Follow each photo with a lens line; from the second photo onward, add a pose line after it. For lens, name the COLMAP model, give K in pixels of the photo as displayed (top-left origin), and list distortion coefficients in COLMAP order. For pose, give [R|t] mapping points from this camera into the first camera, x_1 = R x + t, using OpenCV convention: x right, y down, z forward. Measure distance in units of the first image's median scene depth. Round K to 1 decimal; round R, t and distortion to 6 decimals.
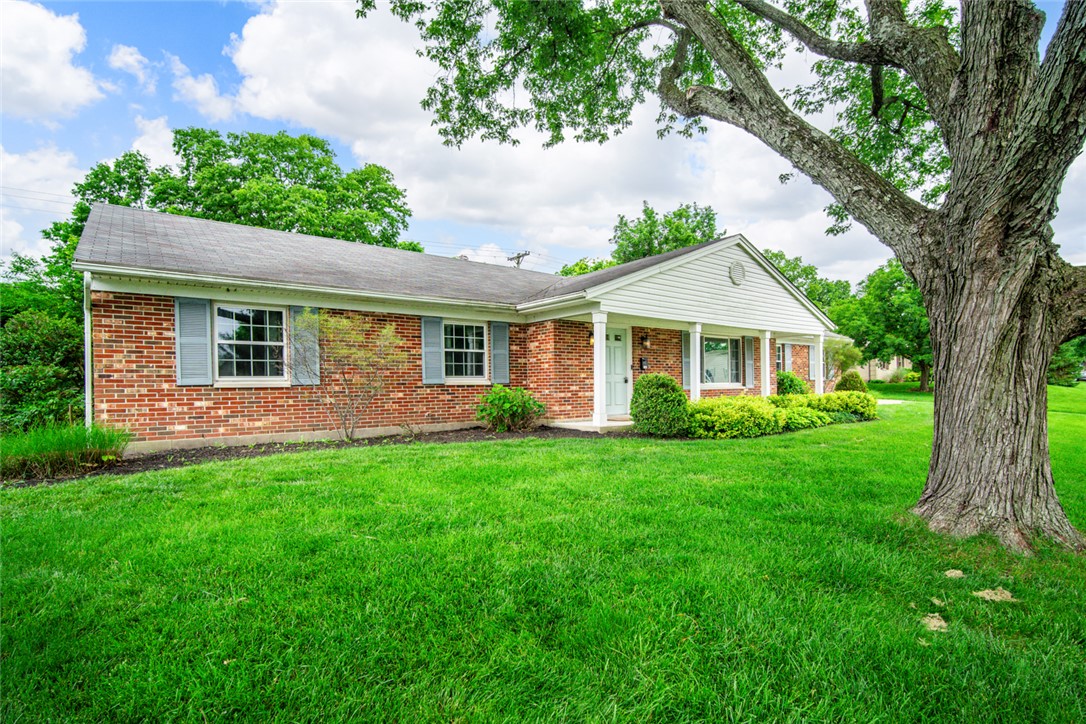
lens RADIAL K [[504.3, 0, 539.0], [0, 504.3, 383.5], [0, 0, 1]] dist [-0.002371, -0.000293]
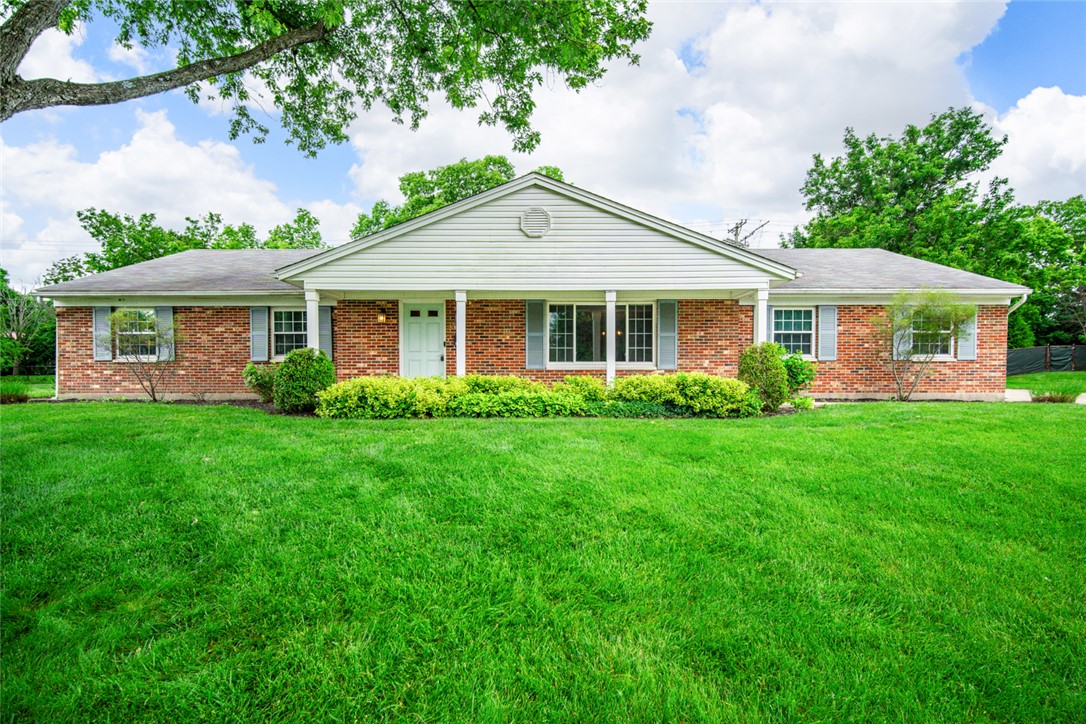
lens RADIAL K [[504.3, 0, 539.0], [0, 504.3, 383.5], [0, 0, 1]] dist [-0.002371, -0.000293]
pose [[0.790837, 0.019331, -0.611721, 0.951693], [-0.008530, 0.999752, 0.020566, 0.021429], [0.611967, -0.011046, 0.790806, 0.390508]]
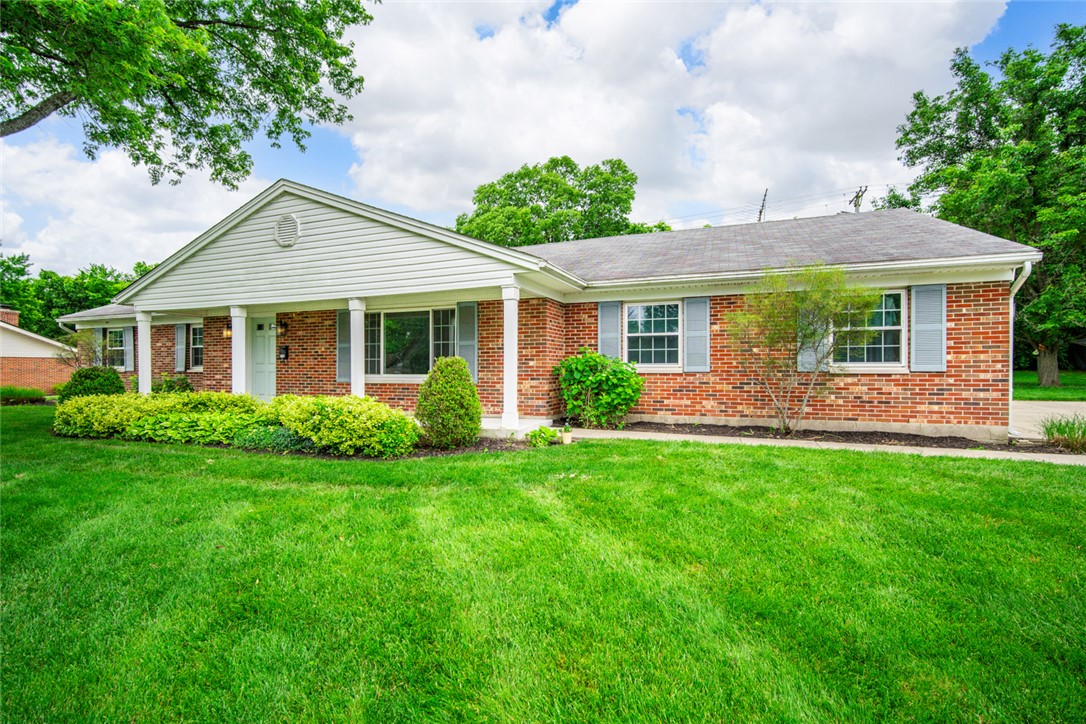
lens RADIAL K [[489.2, 0, 528.0], [0, 489.2, 363.4], [0, 0, 1]] dist [-0.001576, -0.000509]
pose [[0.520698, -0.003348, -0.853734, 1.292437], [-0.006839, 0.999944, -0.008093, -0.015700], [0.853713, 0.010053, 0.520646, 0.983106]]
